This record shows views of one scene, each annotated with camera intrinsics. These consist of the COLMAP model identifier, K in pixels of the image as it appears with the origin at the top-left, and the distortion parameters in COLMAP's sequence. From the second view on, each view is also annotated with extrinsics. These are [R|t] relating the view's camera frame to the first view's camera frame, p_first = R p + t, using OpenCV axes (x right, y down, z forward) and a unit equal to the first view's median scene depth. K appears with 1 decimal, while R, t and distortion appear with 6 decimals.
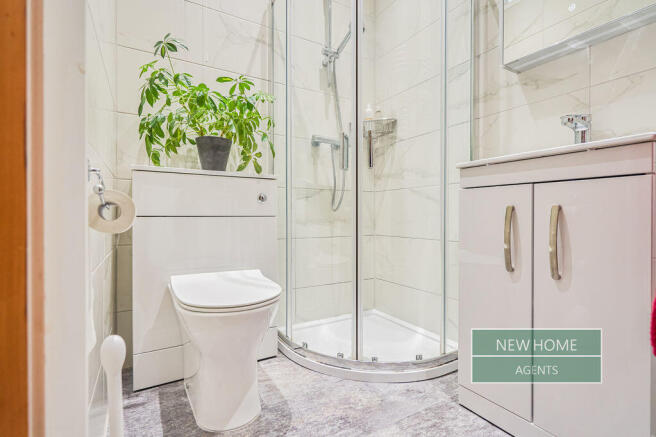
lens RADIAL K [[308.2, 0, 321.3], [0, 308.2, 210.3], [0, 0, 1]] dist [-0.002634, -0.000235]
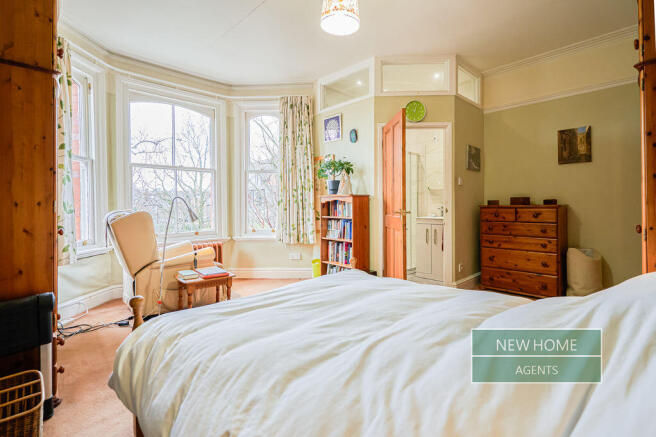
lens RADIAL K [[308.2, 0, 321.3], [0, 308.2, 210.3], [0, 0, 1]] dist [-0.002634, -0.000235]
pose [[0.980242, -0.010110, 0.197545, -1.236097], [0.009901, 0.999949, 0.002043, -0.233163], [-0.197556, -0.000047, 0.980292, -2.142258]]
